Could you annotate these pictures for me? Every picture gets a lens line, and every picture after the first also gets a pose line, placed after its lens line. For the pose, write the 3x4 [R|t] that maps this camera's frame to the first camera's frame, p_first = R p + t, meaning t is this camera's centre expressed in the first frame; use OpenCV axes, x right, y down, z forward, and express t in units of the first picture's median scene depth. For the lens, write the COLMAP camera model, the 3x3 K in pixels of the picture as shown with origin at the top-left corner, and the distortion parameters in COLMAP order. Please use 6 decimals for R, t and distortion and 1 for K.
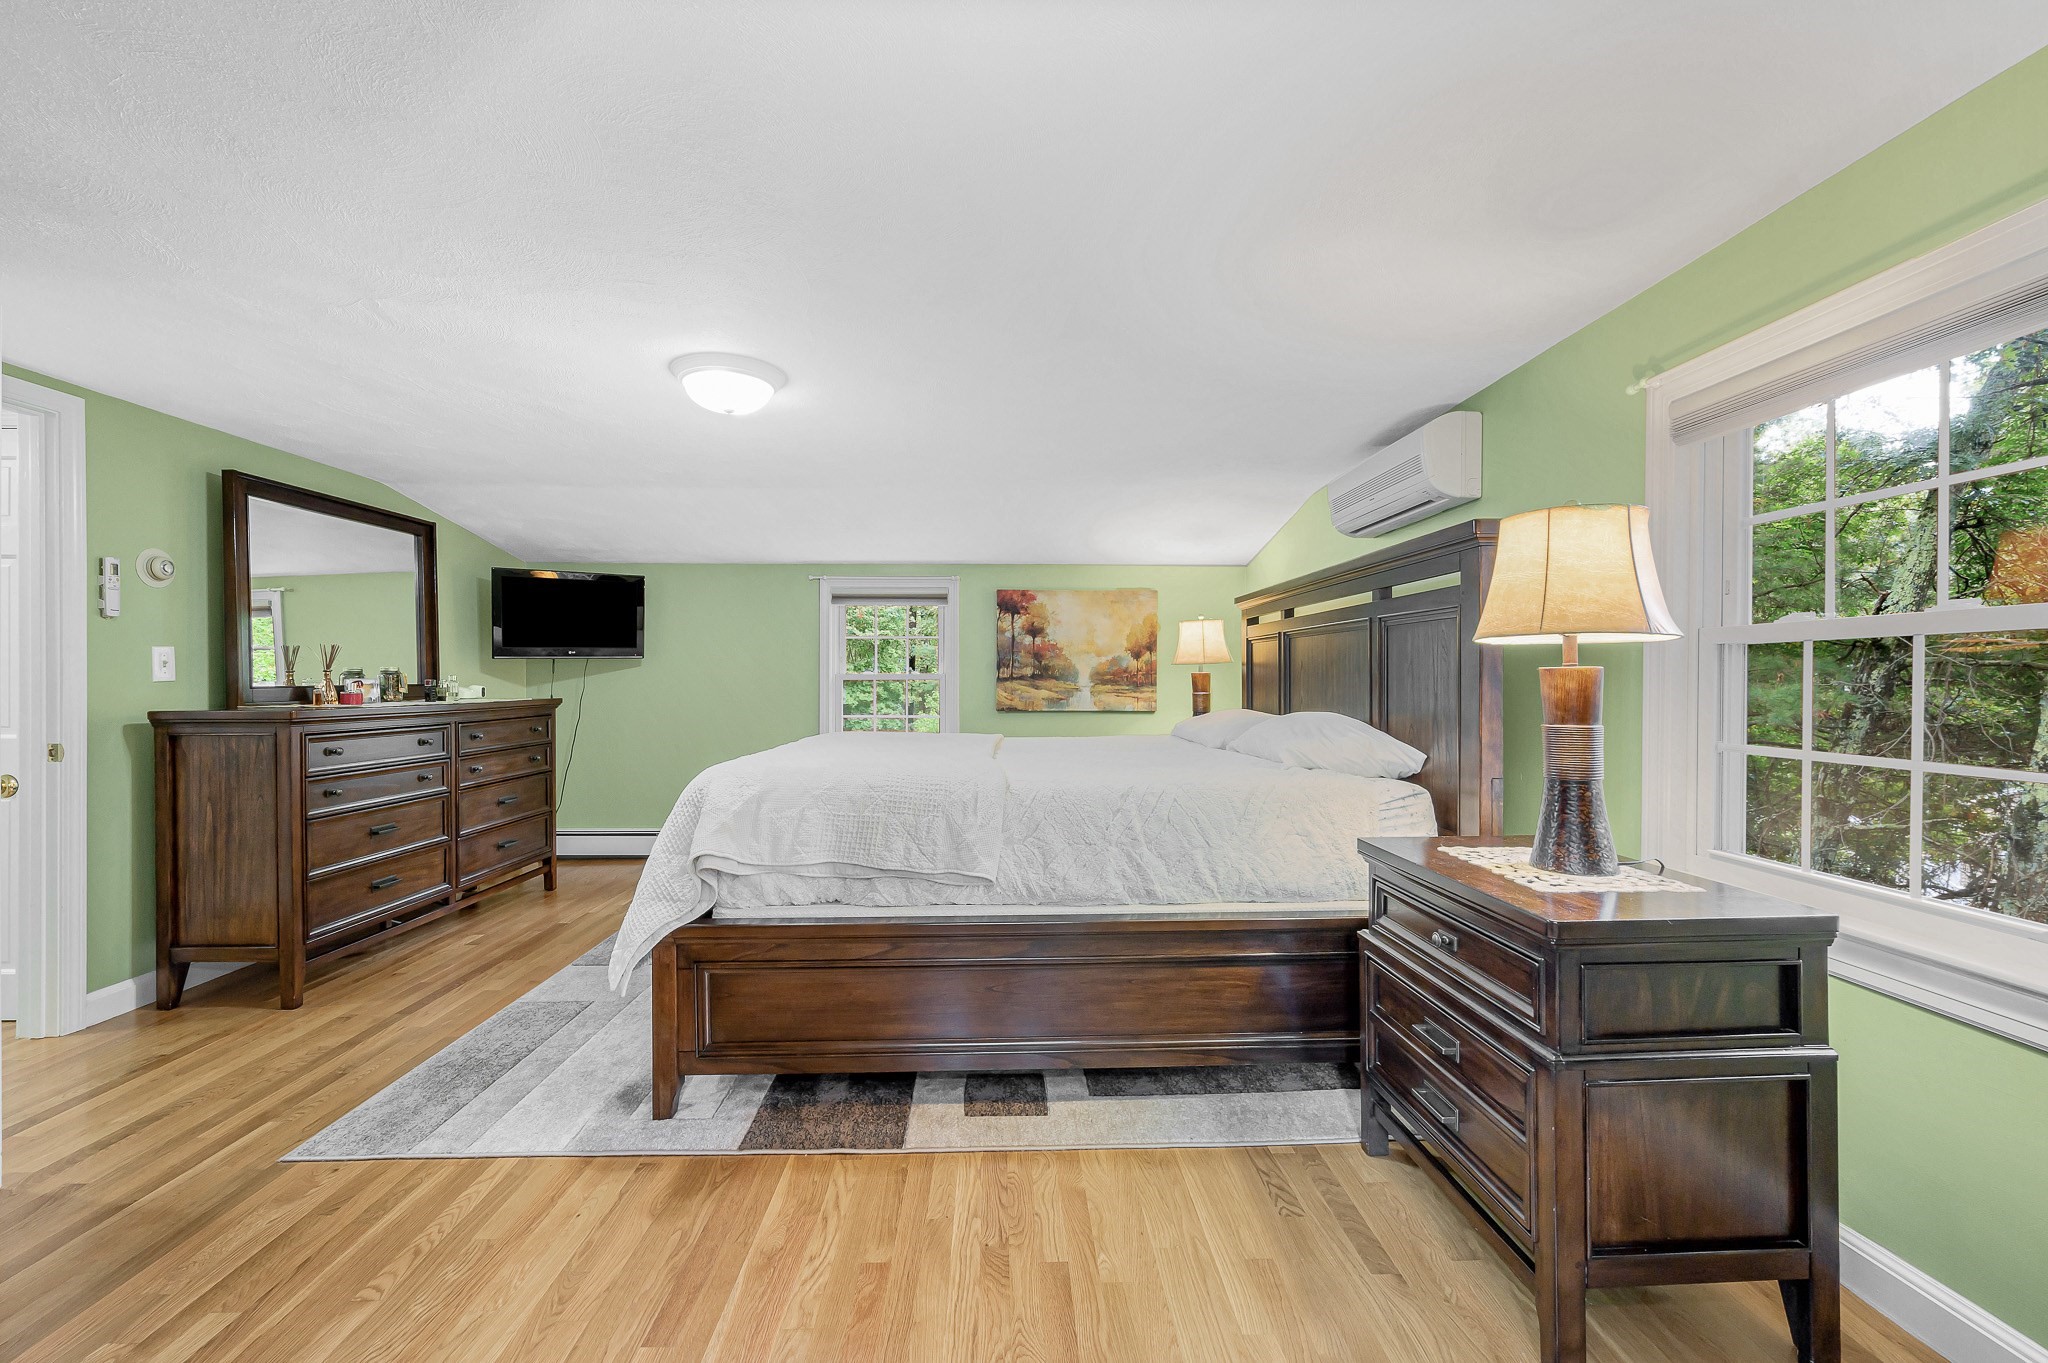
lens RADIAL K [[842.9, 0, 1021.5], [0, 842.9, 685.3], [0, 0, 1]] dist [-0.000250, -0.000122]
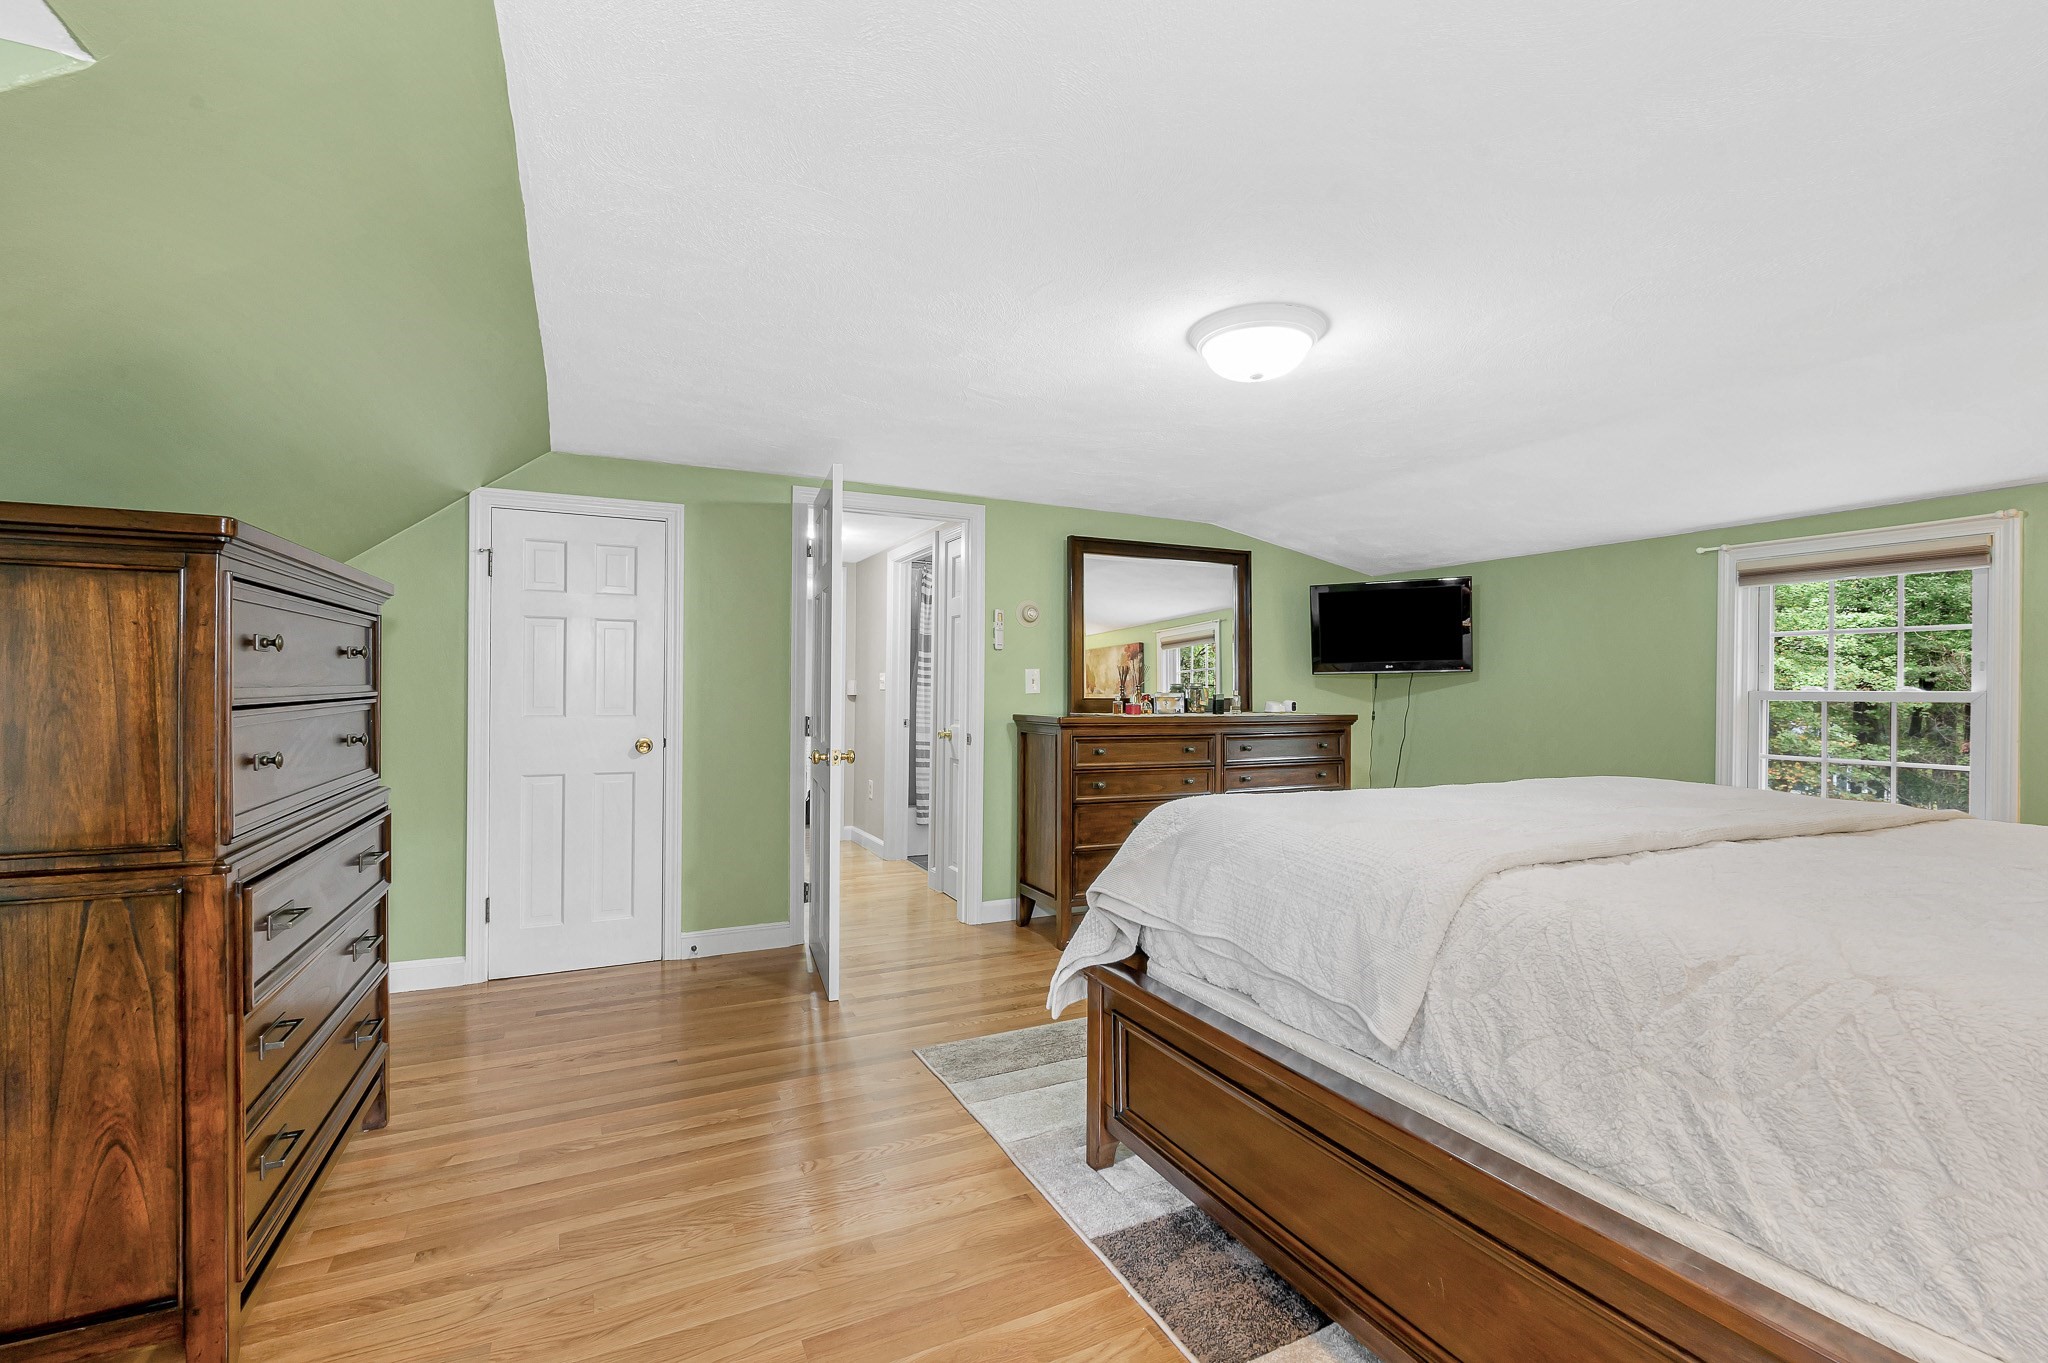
lens RADIAL K [[872.3, 0, 1026.4], [0, 872.3, 693.3], [0, 0, 1]] dist [-0.003428, -0.000304]
pose [[0.417479, 0.007391, -0.908656, 0.212662], [-0.016550, 0.999863, 0.000529, -0.004116], [0.908536, 0.014817, 0.417545, 0.267818]]
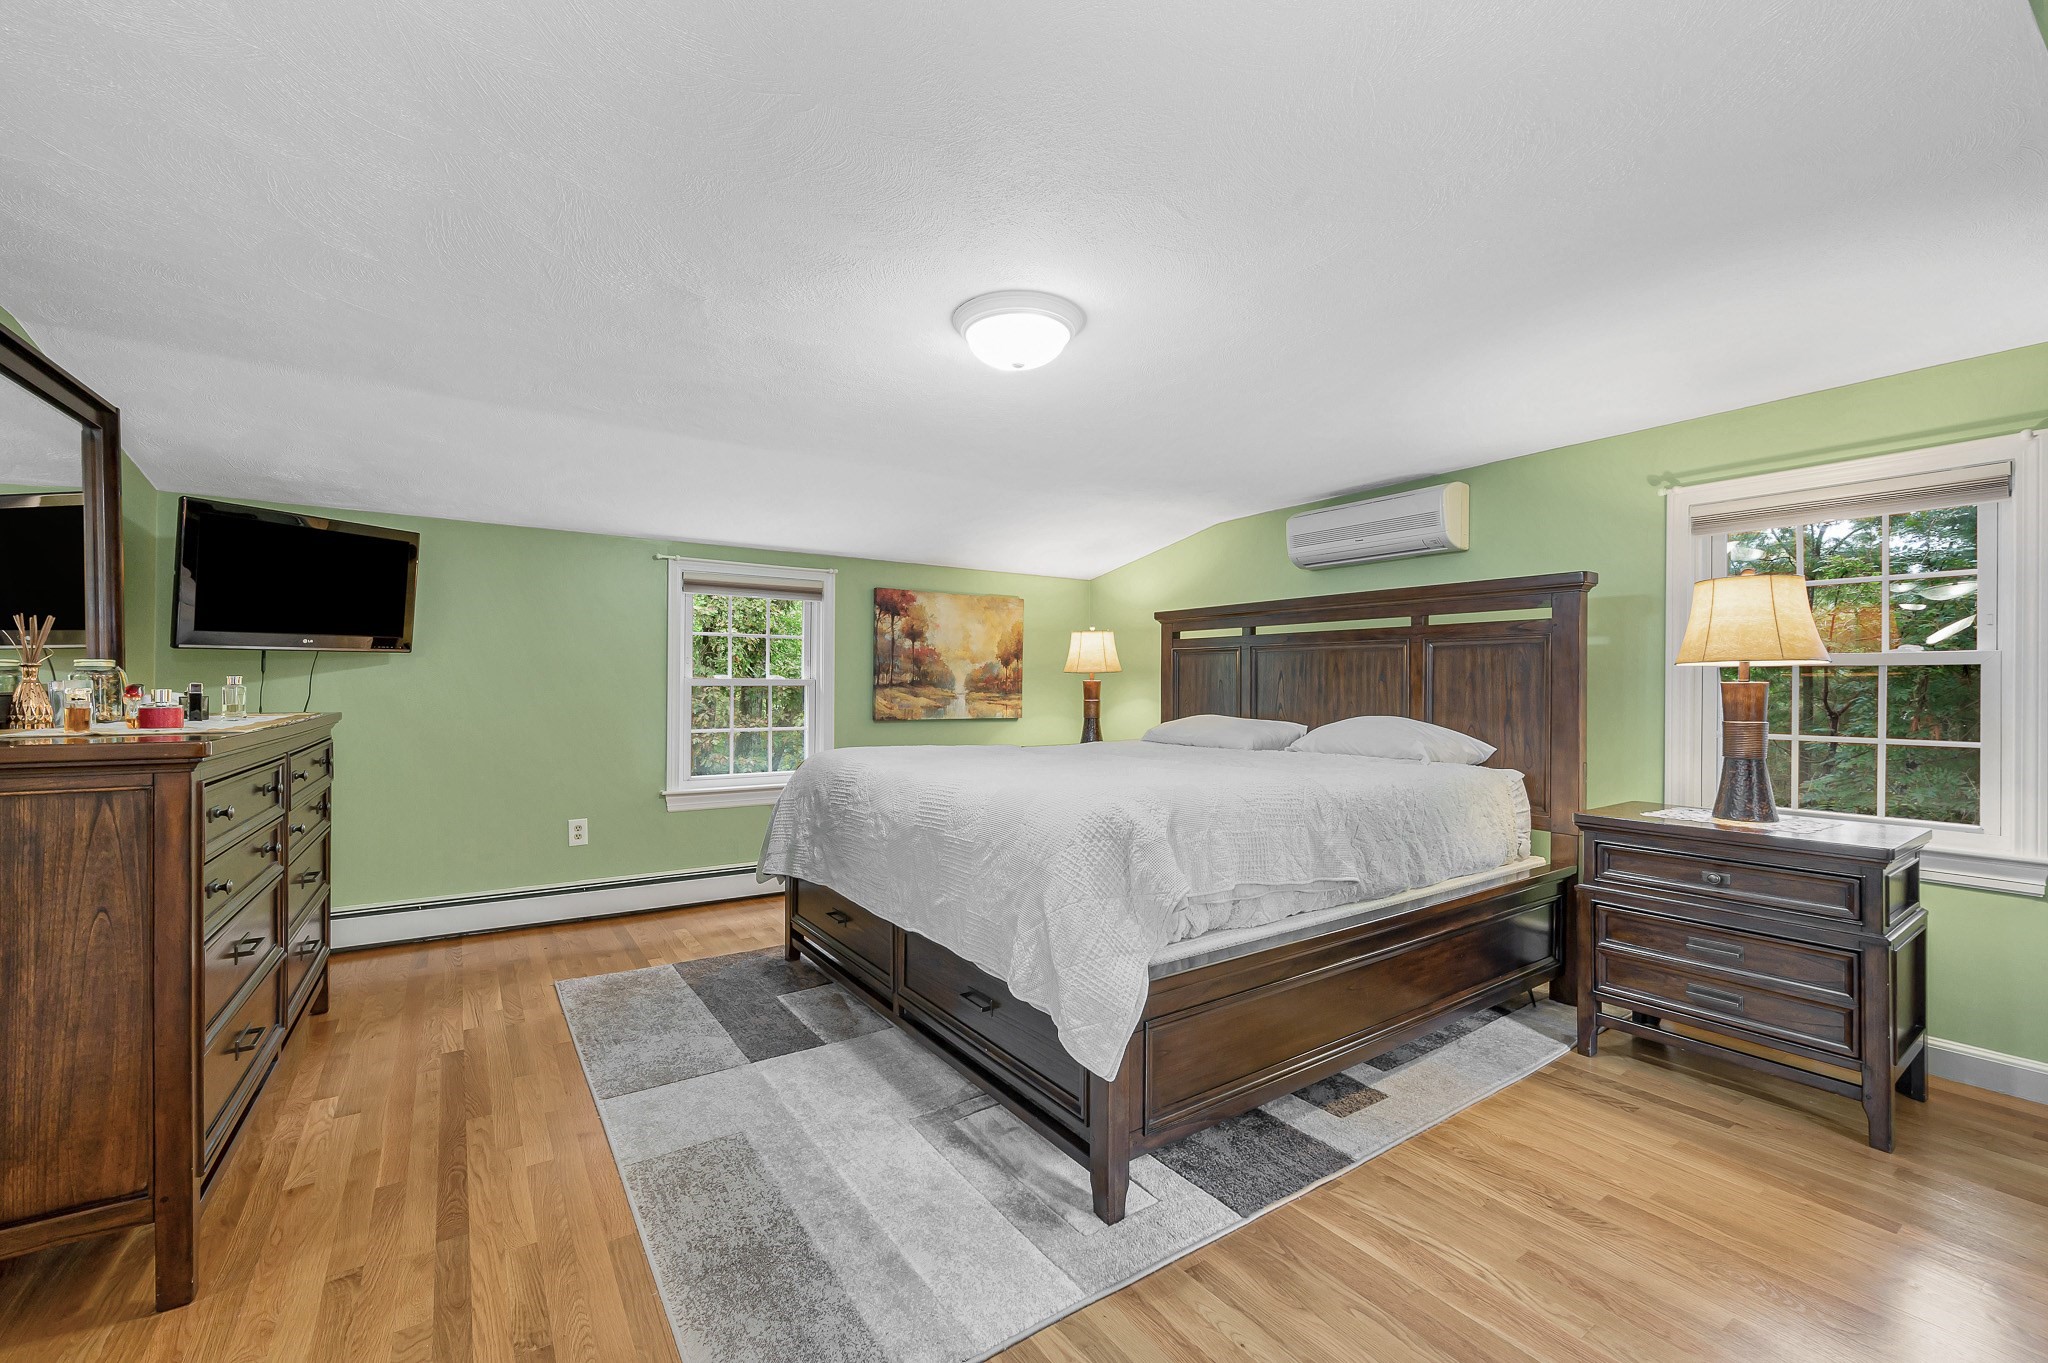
lens RADIAL K [[840.2, 0, 1056.8], [0, 840.2, 686.9], [0, 0, 1]] dist [-0.002711, -0.000073]
pose [[0.838155, 0.004073, 0.545417, -0.472167], [-0.001210, 0.999984, -0.005609, -0.001594], [-0.545431, 0.004041, 0.838146, 0.174335]]
